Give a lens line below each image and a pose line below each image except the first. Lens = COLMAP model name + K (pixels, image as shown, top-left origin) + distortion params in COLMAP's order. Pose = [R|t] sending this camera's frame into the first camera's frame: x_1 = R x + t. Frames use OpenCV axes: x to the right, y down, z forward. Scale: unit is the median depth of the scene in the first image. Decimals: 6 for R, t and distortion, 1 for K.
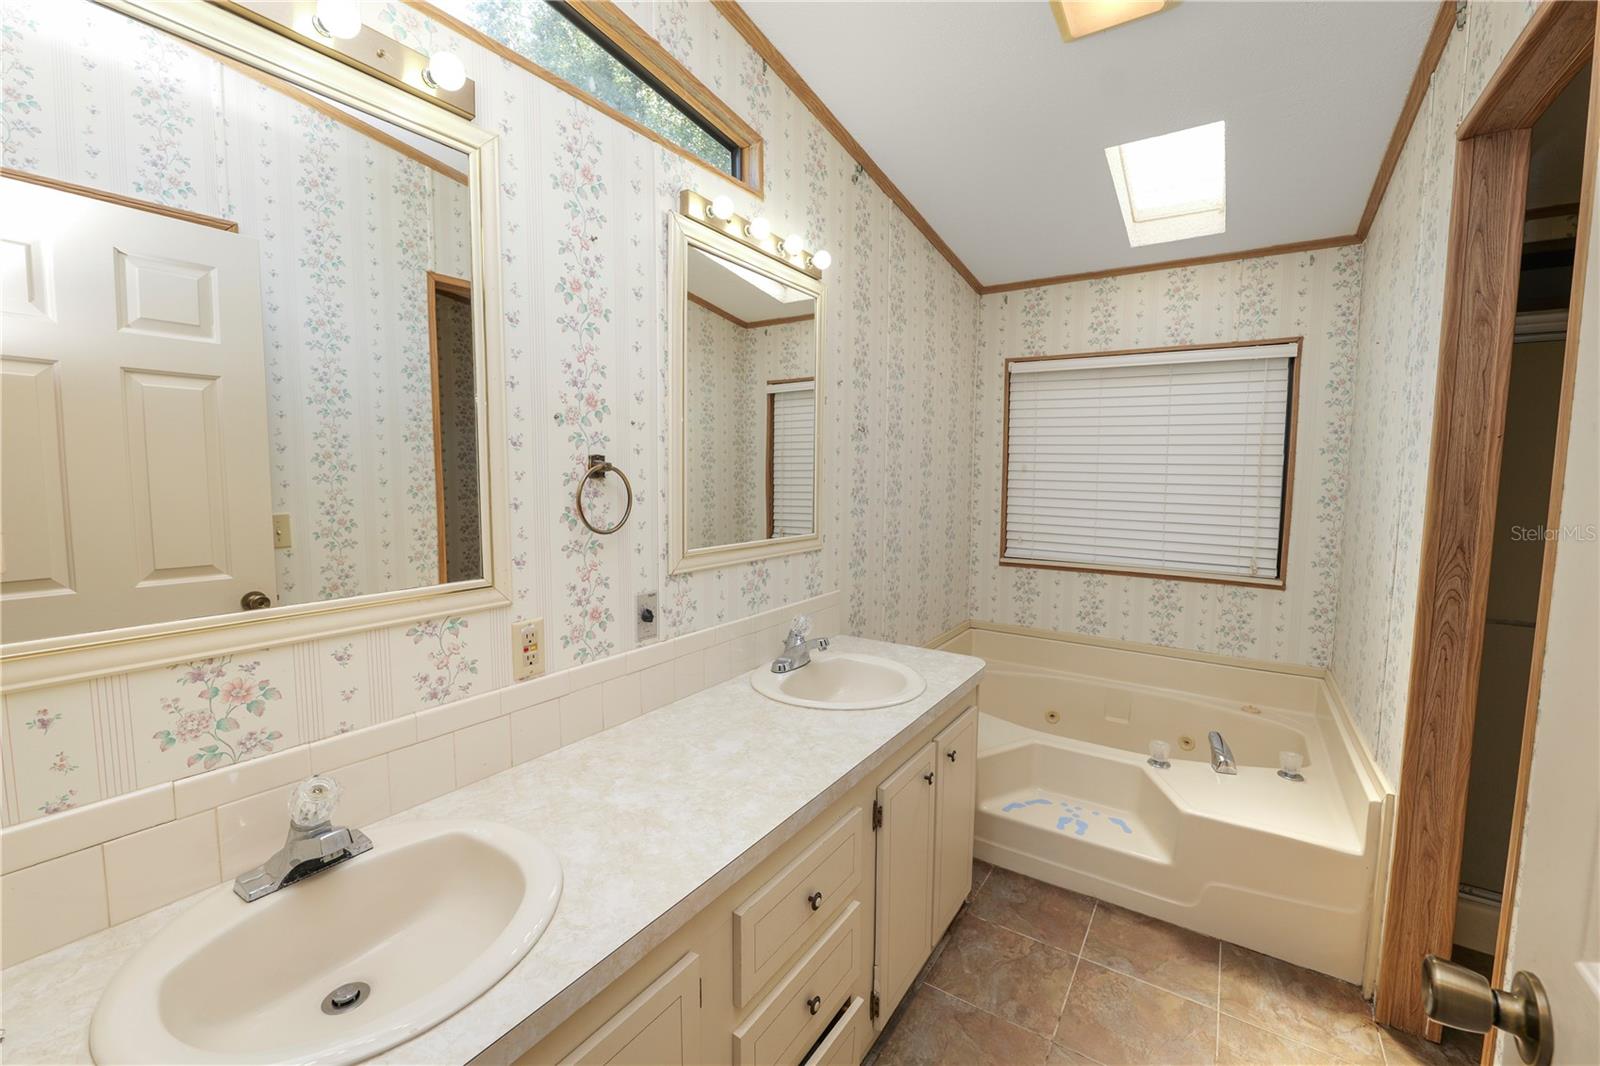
lens RADIAL K [[650.7, 0, 798.9], [0, 650.7, 528.3], [0, 0, 1]] dist [-0.013986, 0.001333]
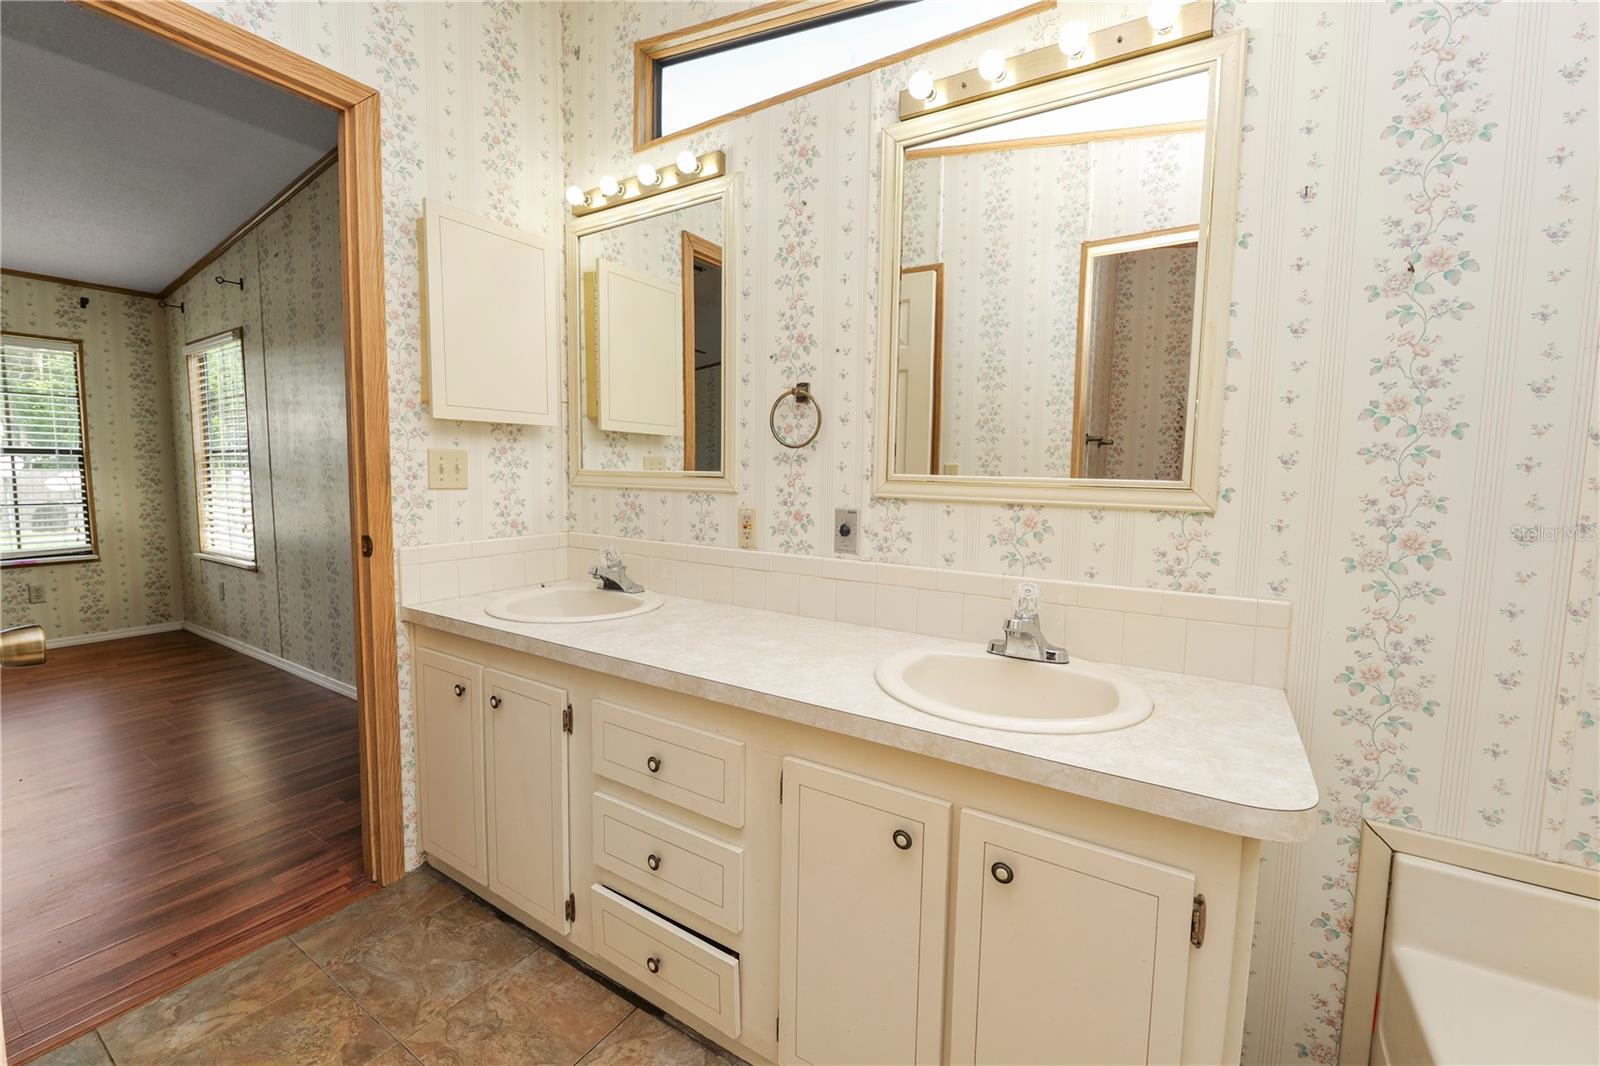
lens RADIAL K [[650.7, 0, 798.9], [0, 650.7, 528.3], [0, 0, 1]] dist [-0.013986, 0.001333]
pose [[0.028236, 0.079363, -0.996446, 0.638290], [-0.105367, 0.991526, 0.075986, 0.044679], [0.994032, 0.102847, 0.036359, 0.683254]]
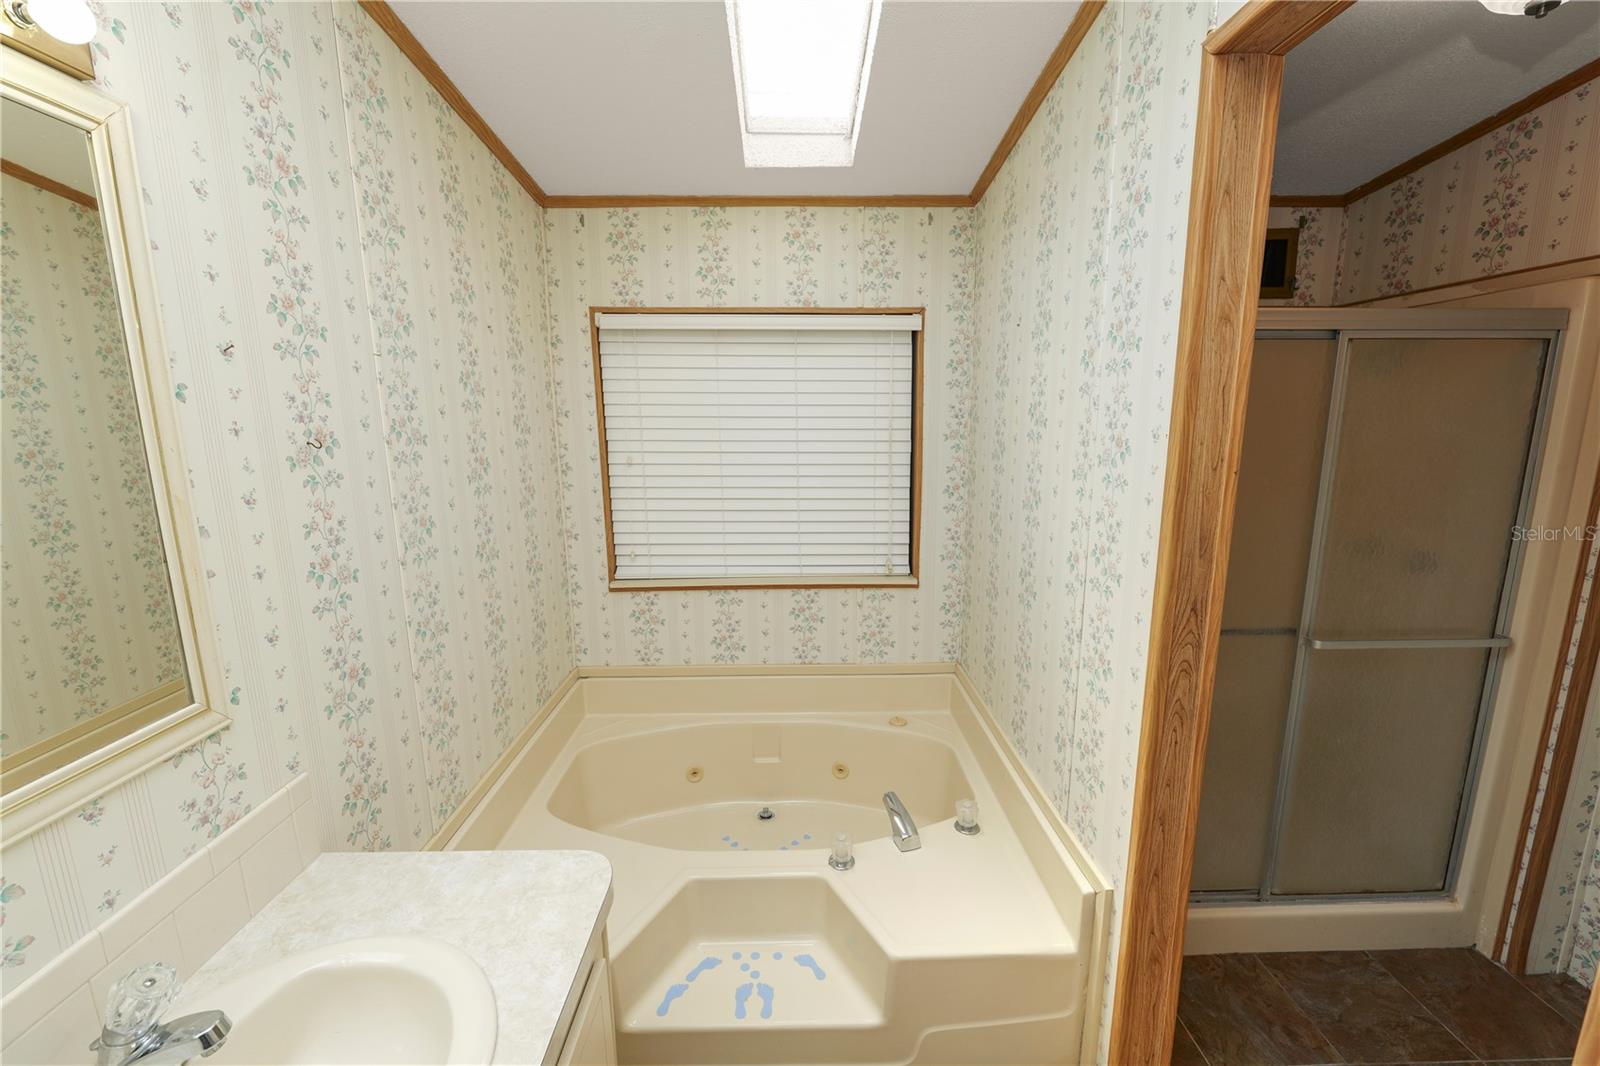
lens RADIAL K [[650.0, 0, 798.4], [0, 650.0, 533.2], [0, 0, 1]] dist [-0.012497, 0.000046]
pose [[0.825470, -0.119208, 0.551715, 0.142997], [0.065846, 0.991108, 0.115628, -0.137698], [-0.560593, -0.059119, 0.825979, 0.451370]]
